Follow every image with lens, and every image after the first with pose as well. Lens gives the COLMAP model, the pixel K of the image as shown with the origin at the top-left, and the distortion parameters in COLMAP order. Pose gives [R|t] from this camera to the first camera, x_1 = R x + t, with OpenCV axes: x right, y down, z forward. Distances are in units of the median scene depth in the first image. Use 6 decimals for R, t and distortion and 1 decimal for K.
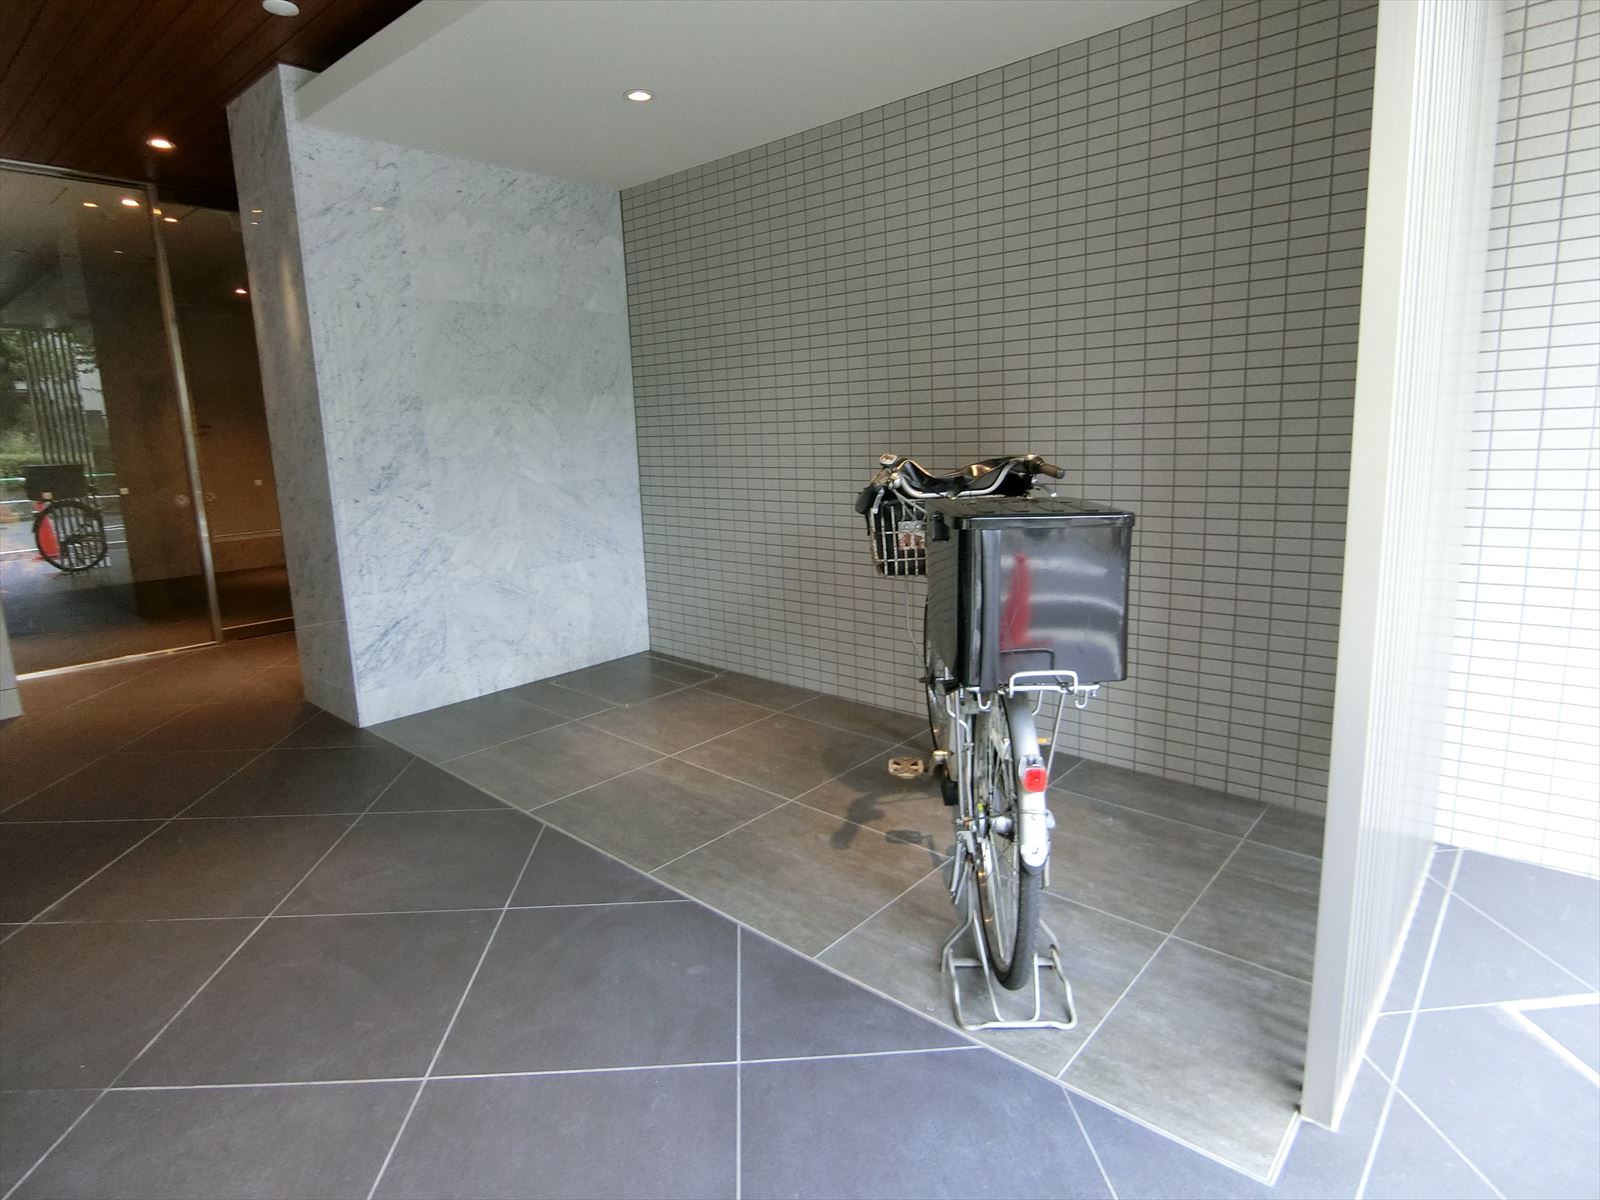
lens RADIAL K [[887.2, 0, 808.4], [0, 887.2, 593.0], [0, 0, 1]] dist [-0.021465, 0.000673]
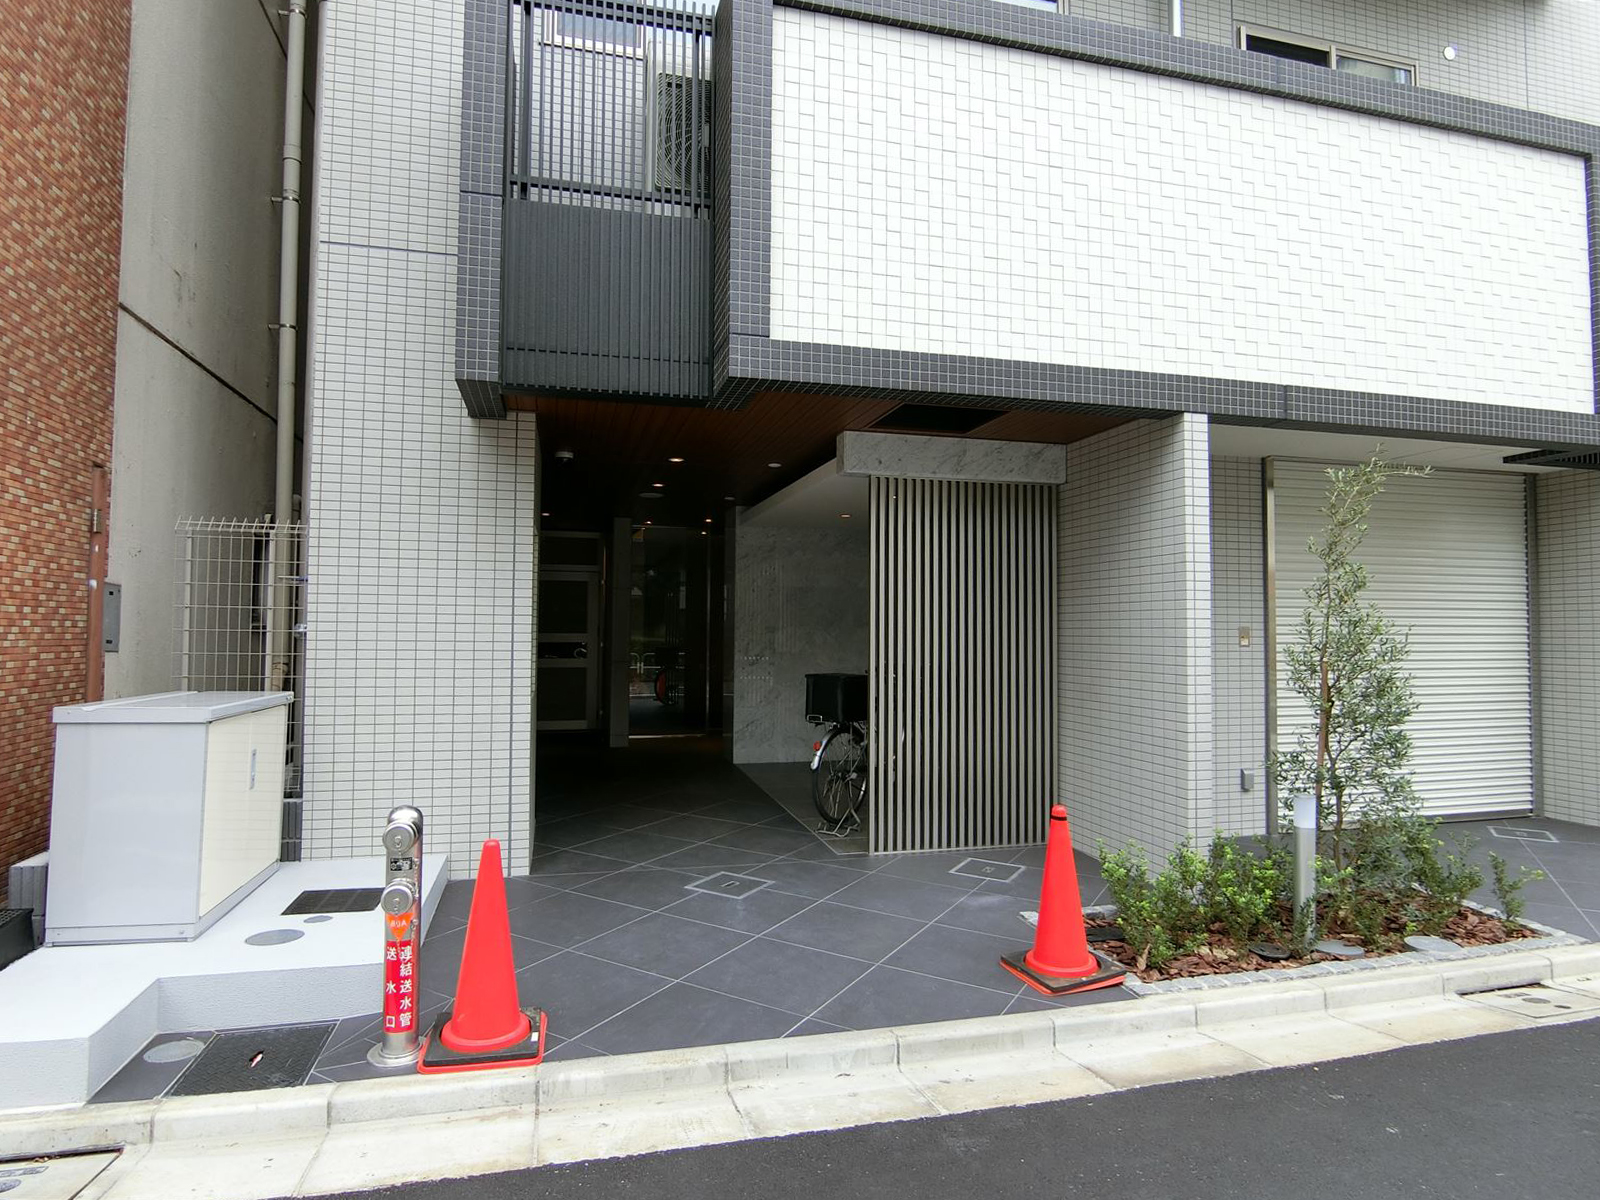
lens RADIAL K [[906.1, 0, 806.6], [0, 906.1, 600.6], [0, 0, 1]] dist [0.003144, 0.000795]
pose [[0.825875, 0.015898, -0.563629, 0.979104], [-0.139234, 0.974397, -0.176533, 0.123866], [0.546392, 0.224270, 0.806944, -0.911345]]
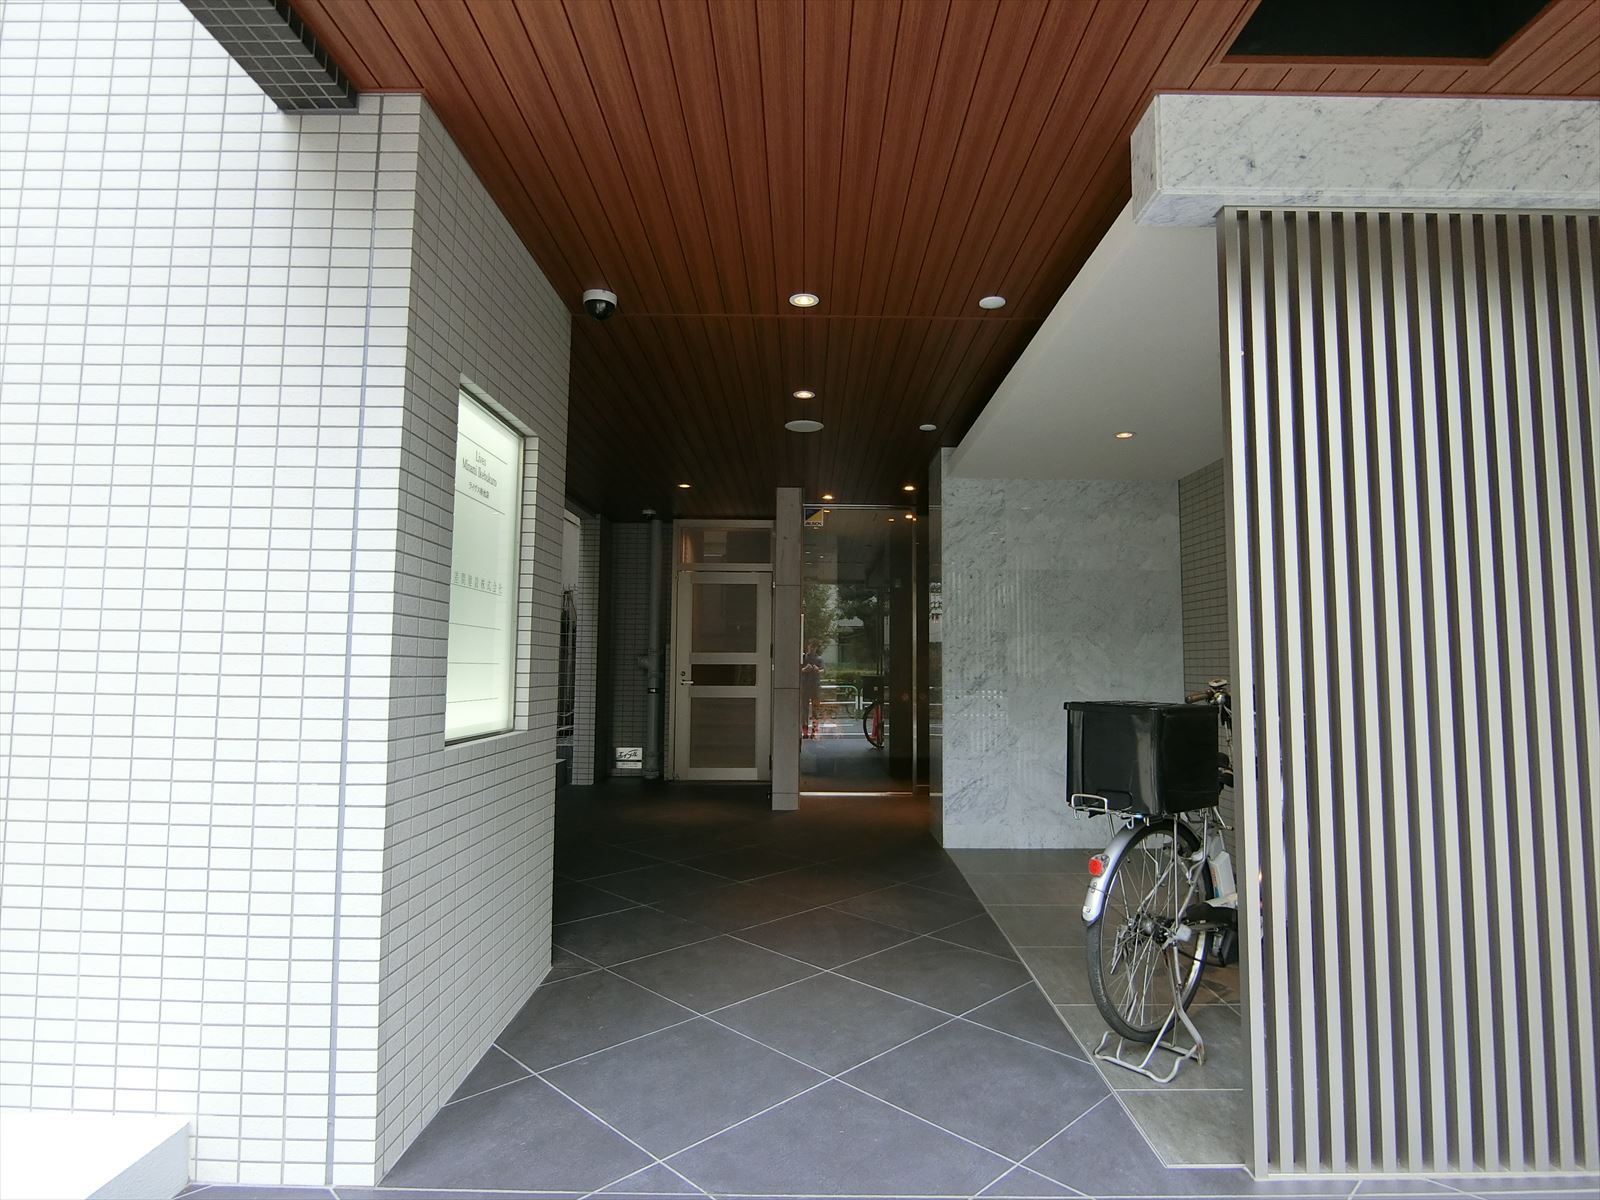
lens RADIAL K [[906.1, 0, 806.6], [0, 906.1, 600.6], [0, 0, 1]] dist [0.003144, 0.000795]
pose [[0.651567, -0.023958, -0.758212, 0.504219], [-0.170682, 0.969243, -0.177301, 0.056060], [0.739140, 0.244936, 0.627438, -0.232756]]
